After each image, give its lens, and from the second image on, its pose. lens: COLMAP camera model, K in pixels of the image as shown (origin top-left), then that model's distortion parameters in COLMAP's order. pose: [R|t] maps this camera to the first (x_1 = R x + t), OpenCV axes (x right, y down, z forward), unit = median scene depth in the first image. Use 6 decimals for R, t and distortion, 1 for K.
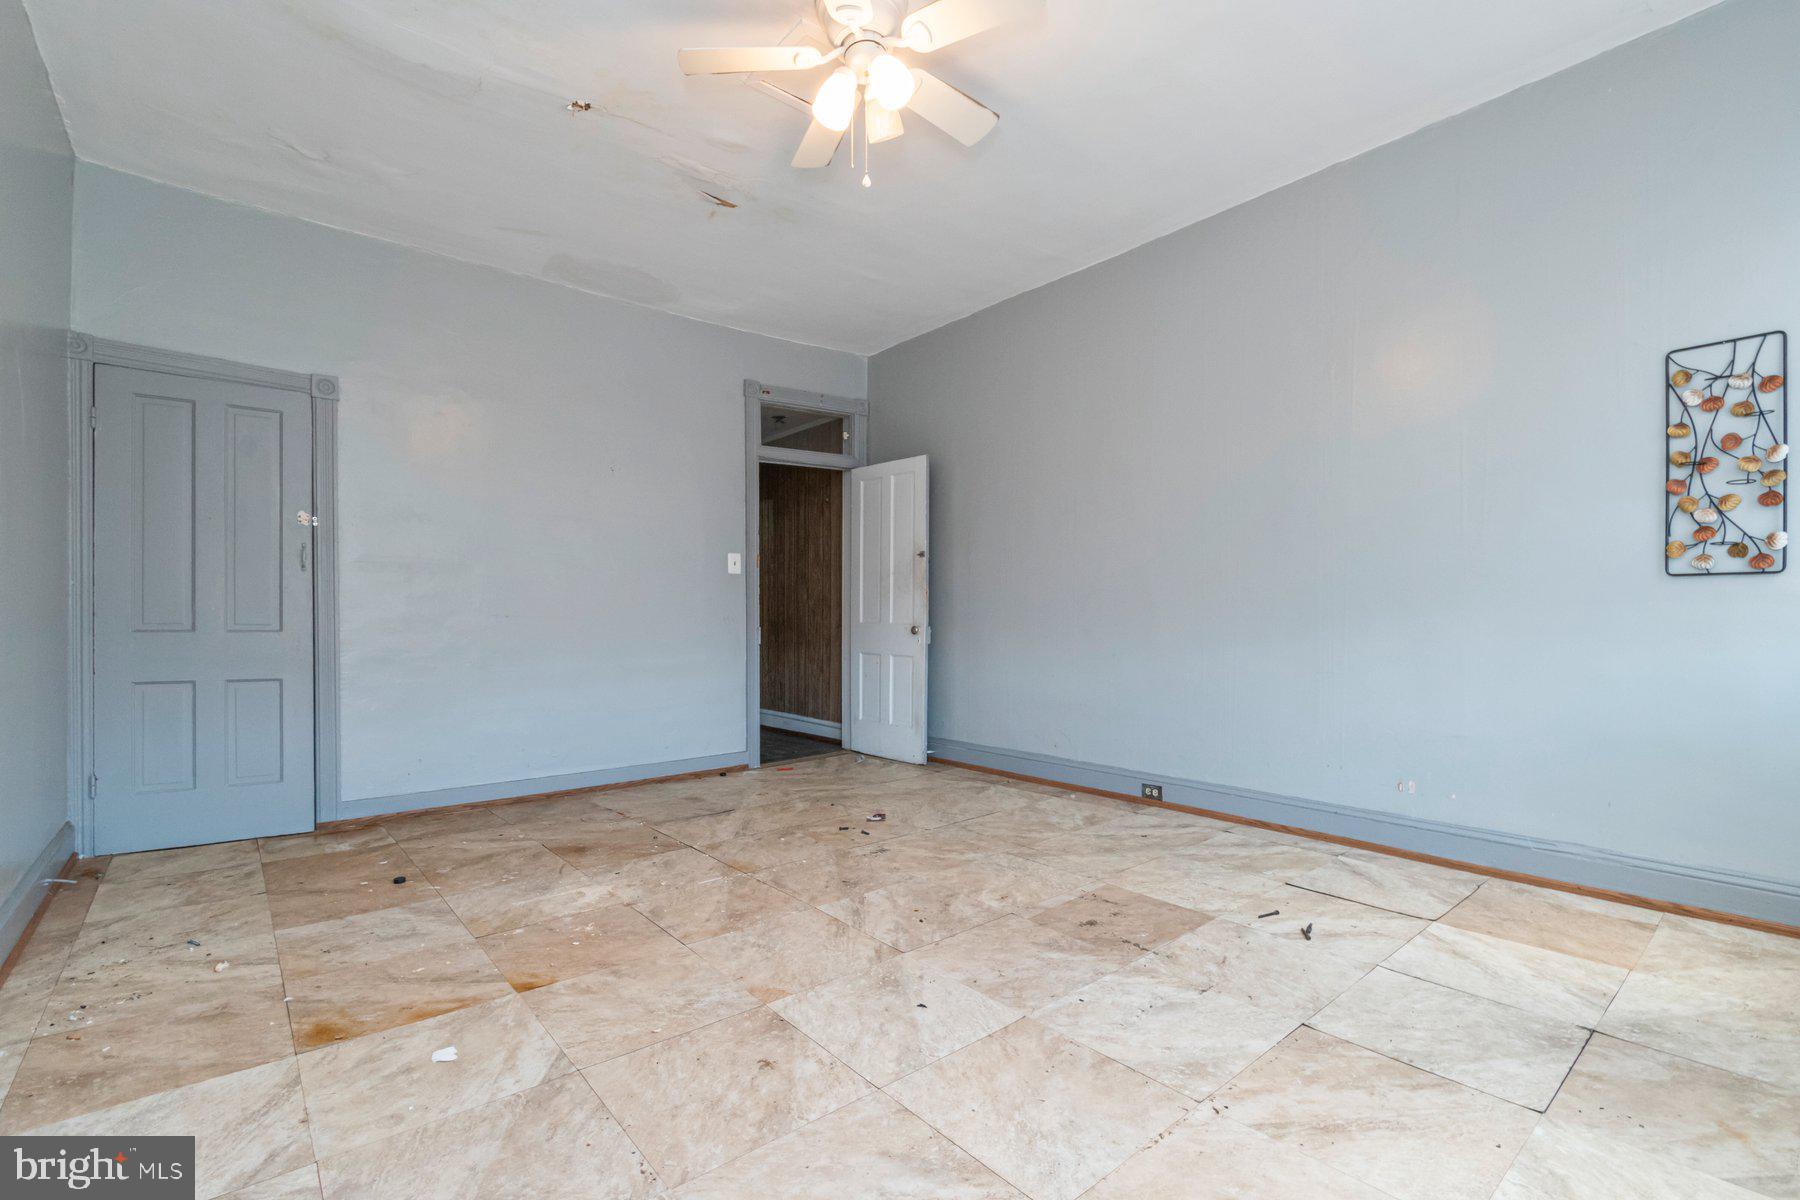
lens RADIAL K [[804.8, 0, 900.0], [0, 804.8, 600.0], [0, 0, 1]] dist [0.000089, -0.000648]
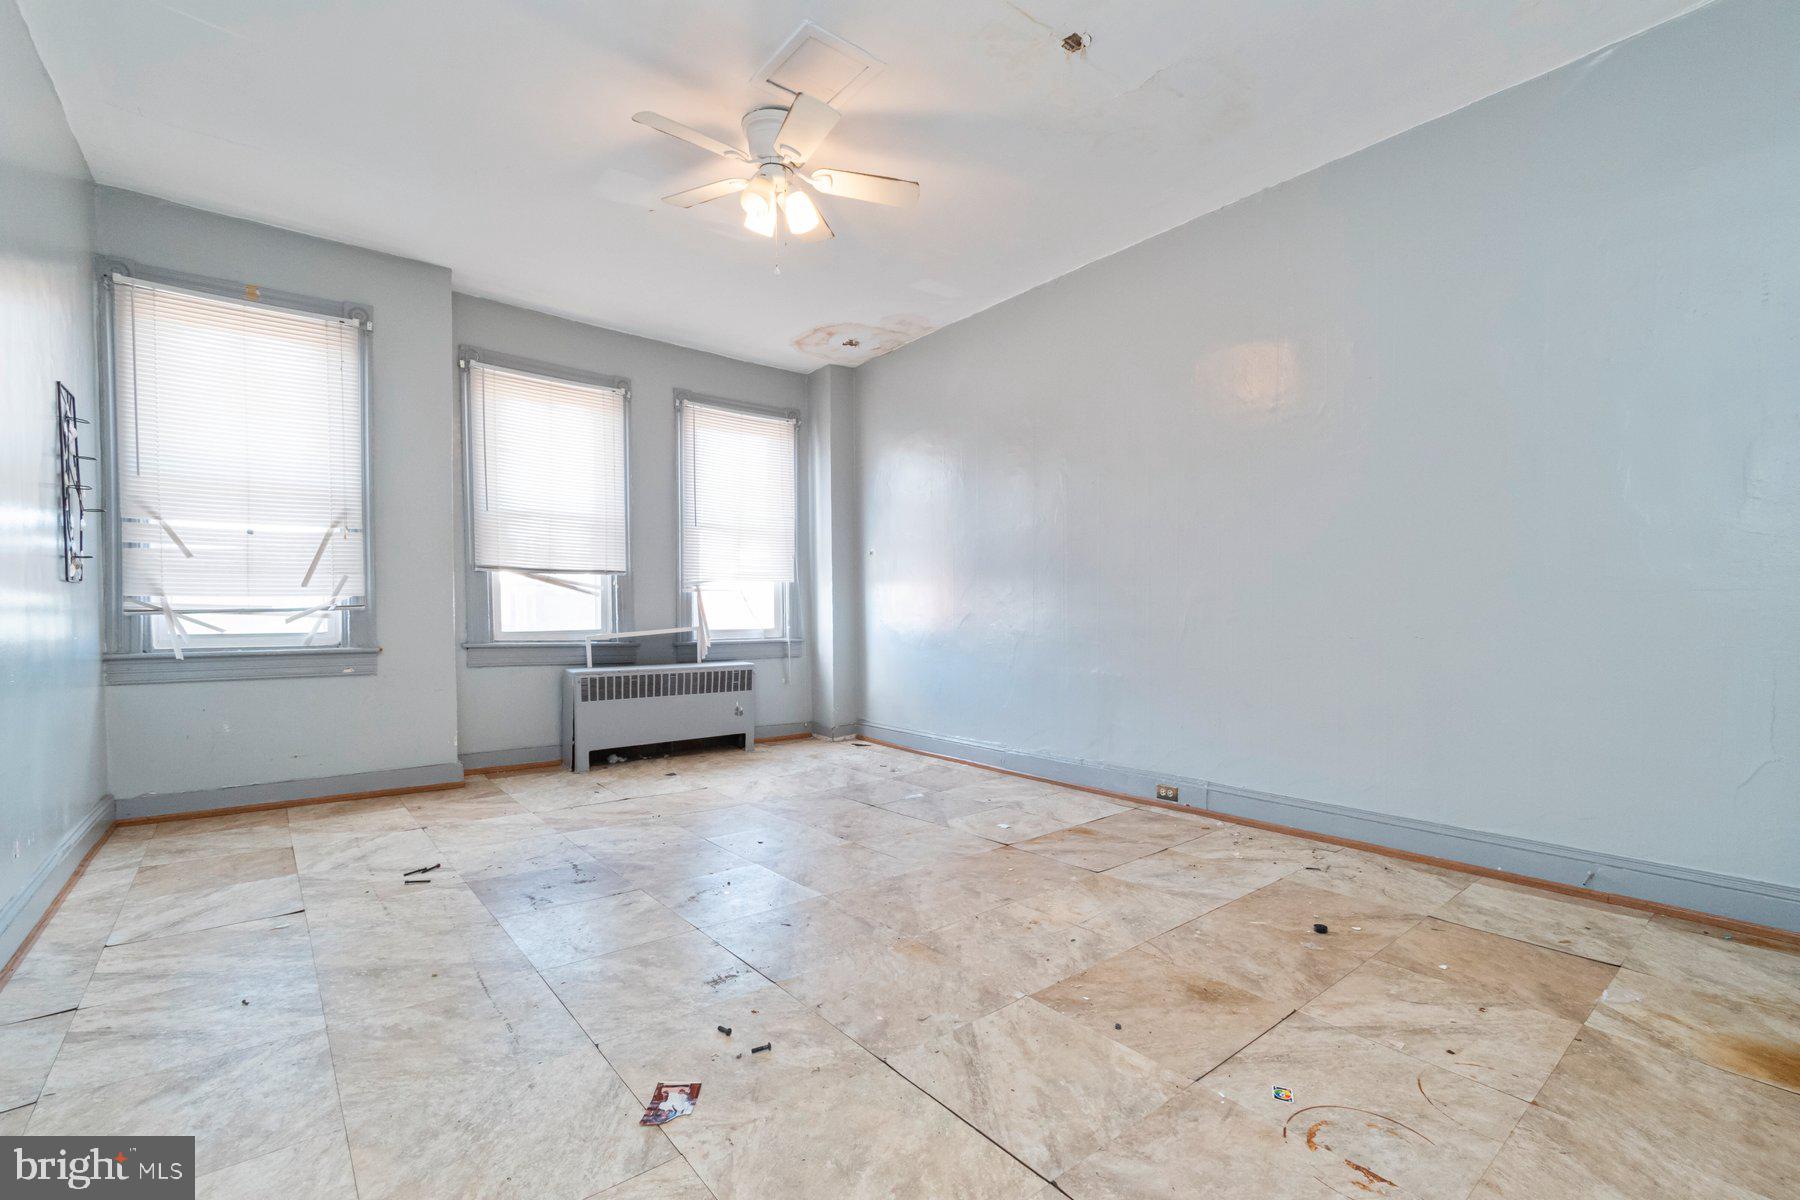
lens RADIAL K [[804.8, 0, 900.0], [0, 804.8, 600.0], [0, 0, 1]] dist [0.000089, -0.000648]
pose [[-0.999882, 0.005058, 0.014516, -0.208475], [0.004605, 0.999506, -0.031084, 0.033520], [-0.014666, -0.031013, -0.999411, 1.919316]]
